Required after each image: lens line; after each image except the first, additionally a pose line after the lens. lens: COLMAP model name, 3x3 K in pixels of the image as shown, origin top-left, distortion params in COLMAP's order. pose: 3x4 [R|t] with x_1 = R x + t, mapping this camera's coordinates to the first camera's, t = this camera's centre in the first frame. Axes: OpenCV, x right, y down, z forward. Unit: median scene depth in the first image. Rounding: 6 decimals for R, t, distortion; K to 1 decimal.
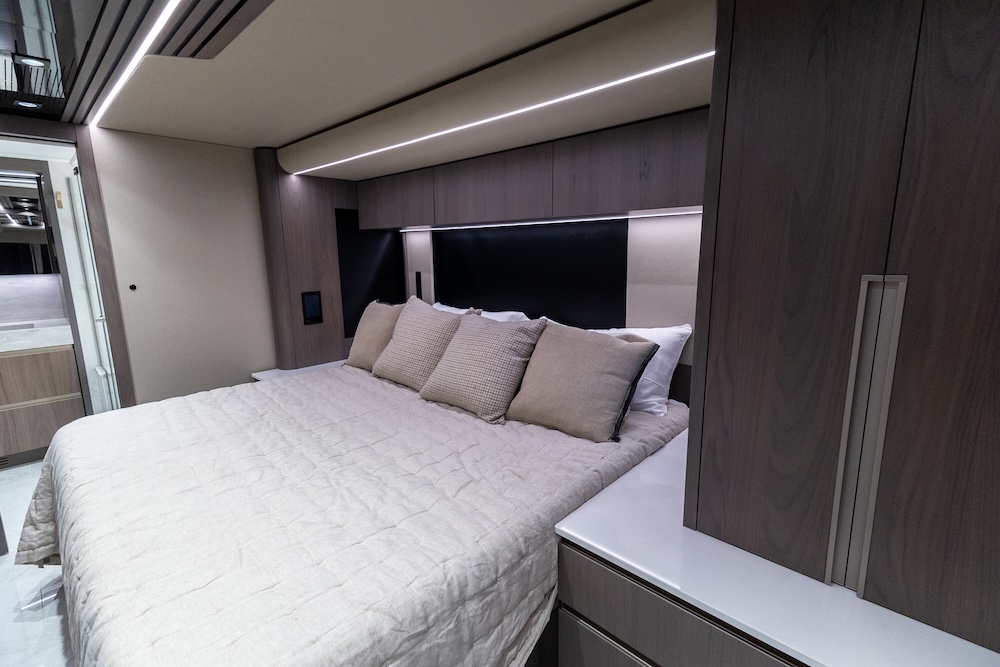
lens RADIAL K [[459.6, 0, 498.2], [0, 459.6, 329.9], [0, 0, 1]] dist [0.025447, -0.006236]
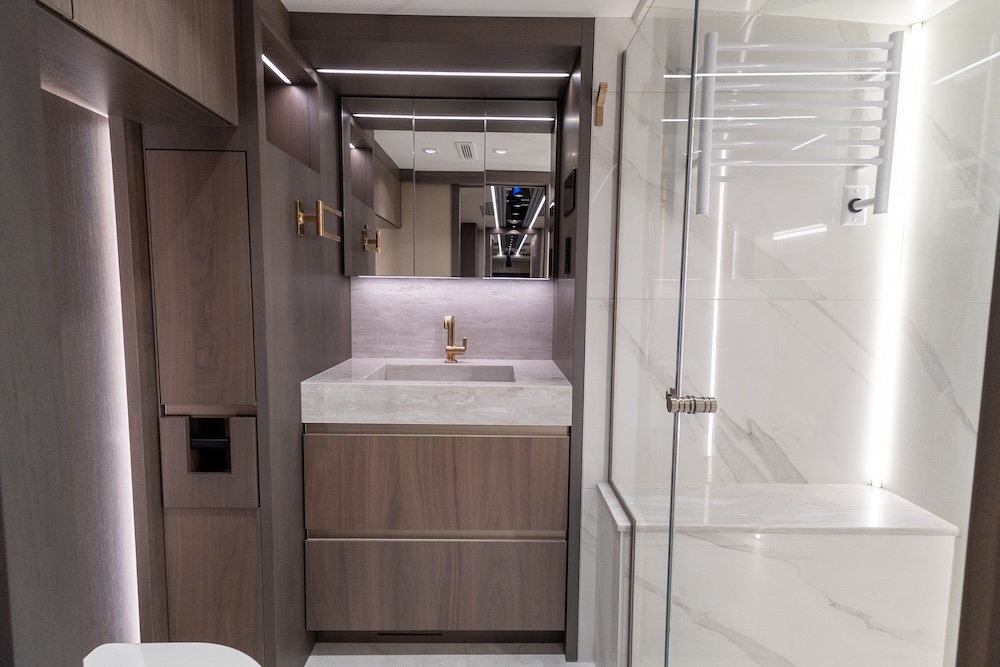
lens RADIAL K [[478.2, 0, 497.4], [0, 478.2, 332.0], [0, 0, 1]] dist [0.023737, -0.000372]
pose [[0.705957, 0.086869, -0.702907, -0.650129], [-0.146825, 0.988840, -0.025257, -0.038853], [0.692869, 0.121035, 0.710833, 0.618493]]
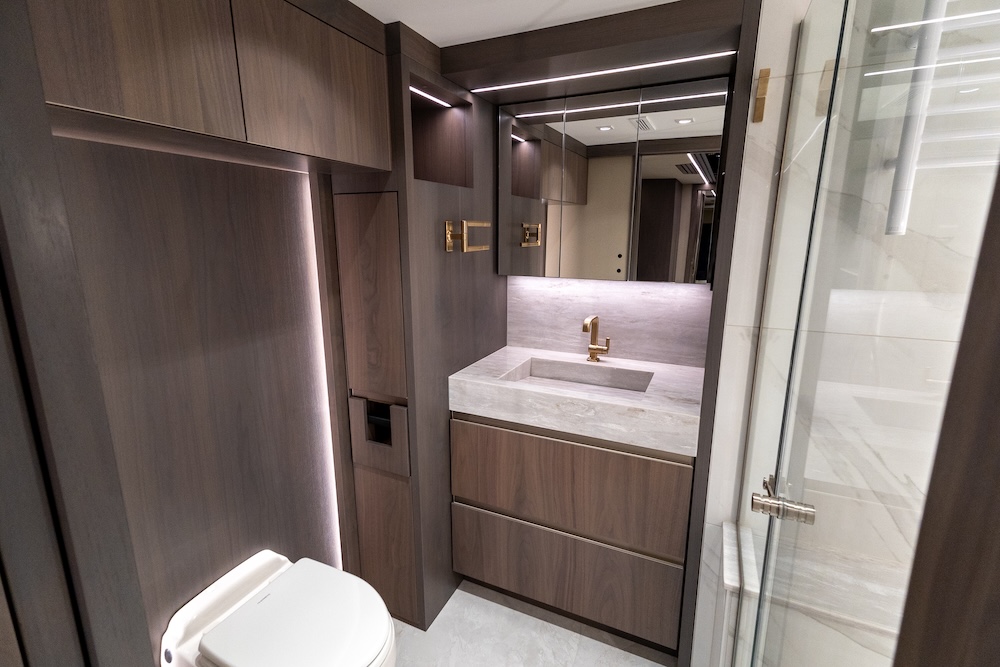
lens RADIAL K [[459.5, 0, 497.8], [0, 459.5, 331.1], [0, 0, 1]] dist [0.022842, -0.001519]
pose [[0.333891, 0.214899, -0.917788, -0.617521], [-0.172321, 0.971173, 0.164709, -0.121261], [0.926727, 0.103159, 0.361297, 0.679888]]
